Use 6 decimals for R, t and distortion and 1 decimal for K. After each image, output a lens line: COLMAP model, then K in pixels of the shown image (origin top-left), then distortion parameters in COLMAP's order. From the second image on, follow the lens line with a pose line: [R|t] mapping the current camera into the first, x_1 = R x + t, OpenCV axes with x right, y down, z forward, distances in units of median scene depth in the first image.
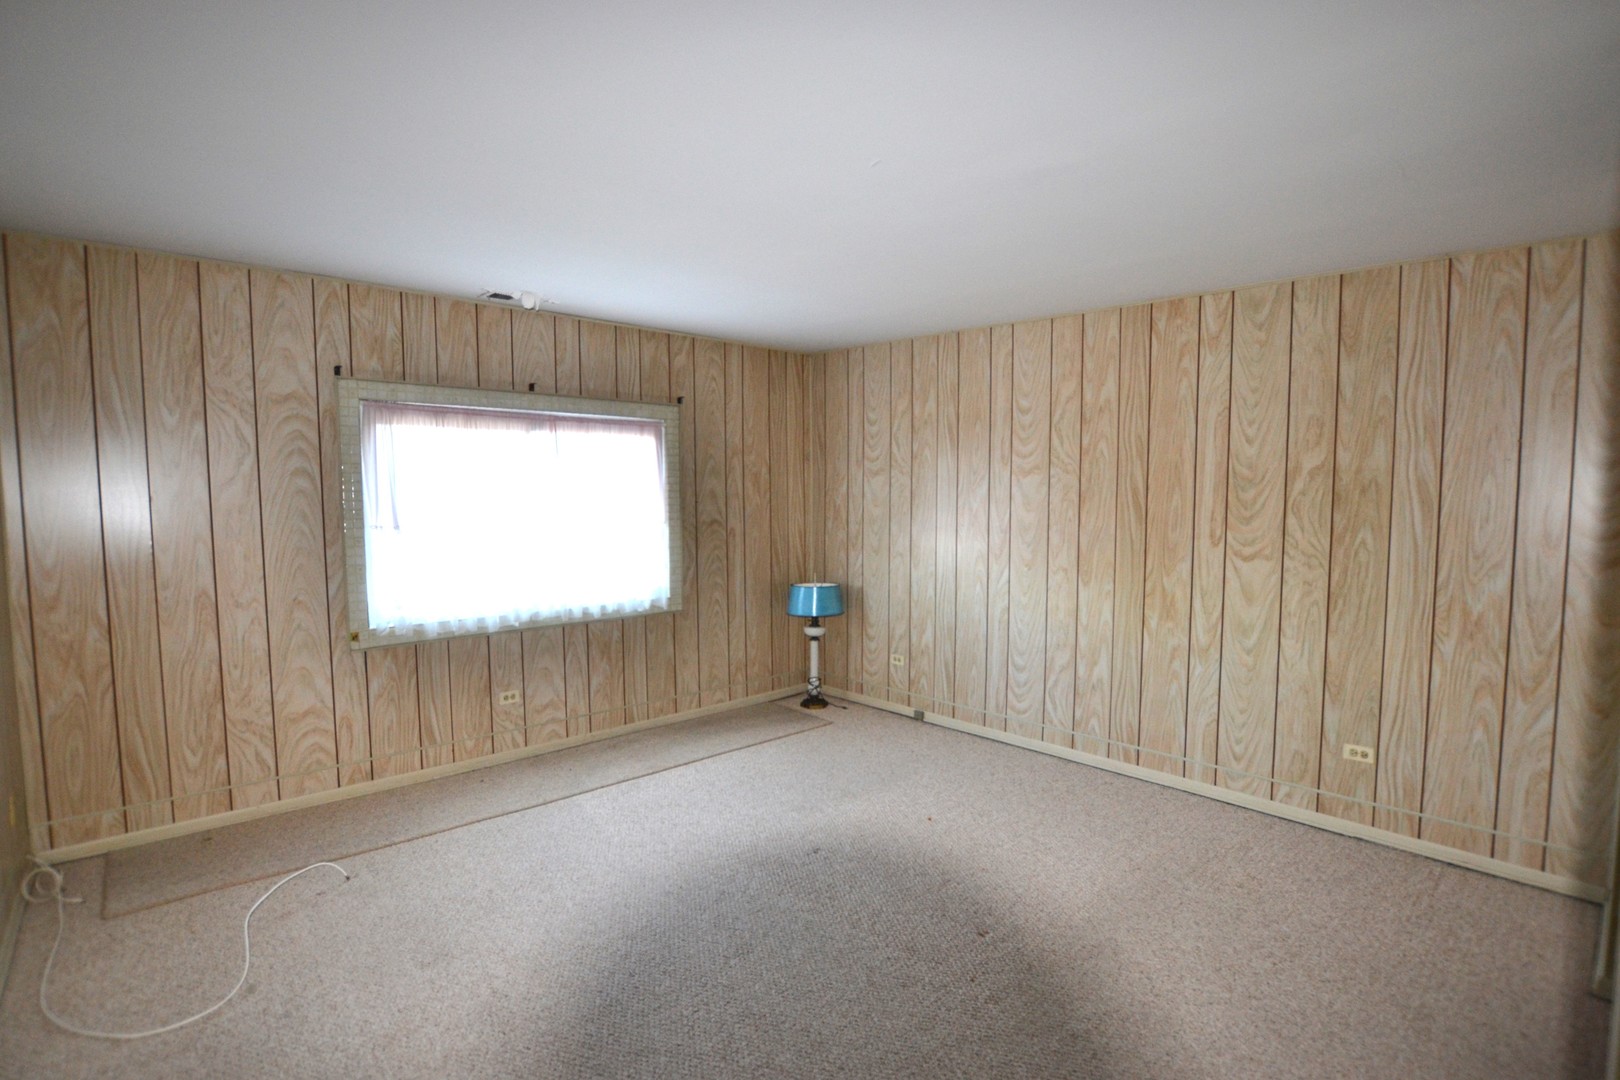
lens RADIAL K [[718.6, 0, 807.9], [0, 718.6, 551.9], [0, 0, 1]] dist [-0.033576, 0.002550]
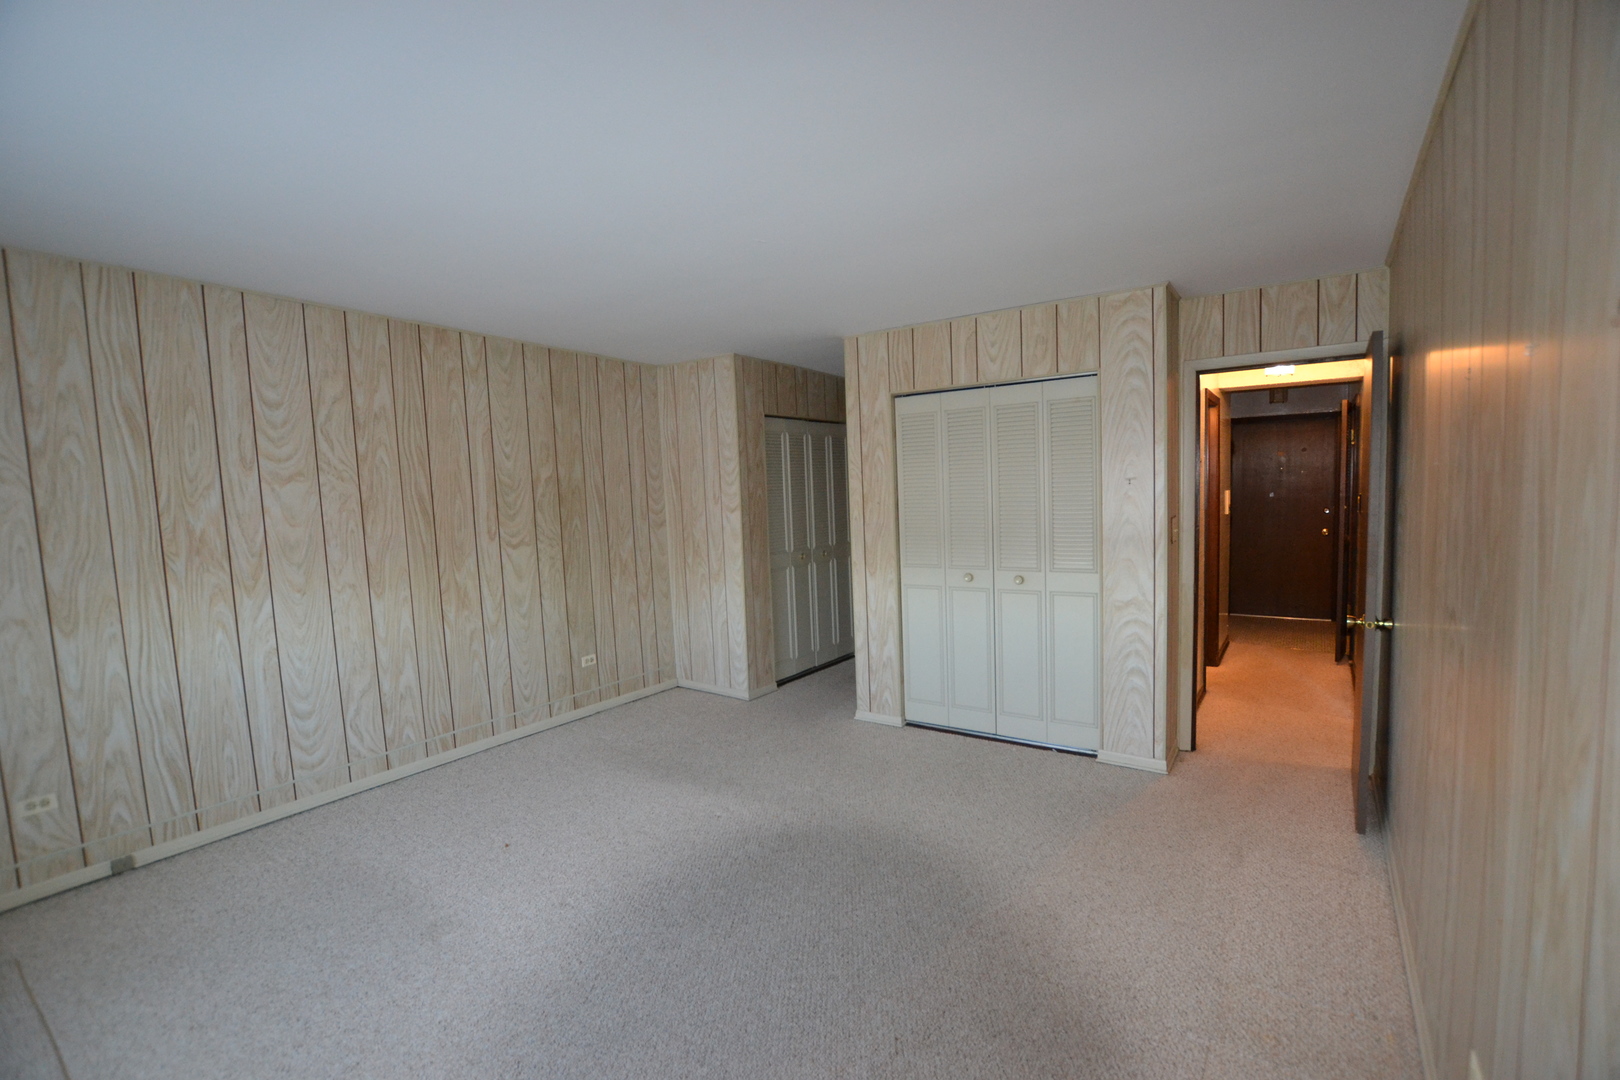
lens RADIAL K [[718.6, 0, 816.1], [0, 718.6, 540.2], [0, 0, 1]] dist [-0.033576, 0.002550]
pose [[-0.201936, -0.072339, 0.976724, -0.719344], [0.102632, 0.990215, 0.094557, -0.064829], [-0.974007, 0.119338, -0.192535, 0.658220]]
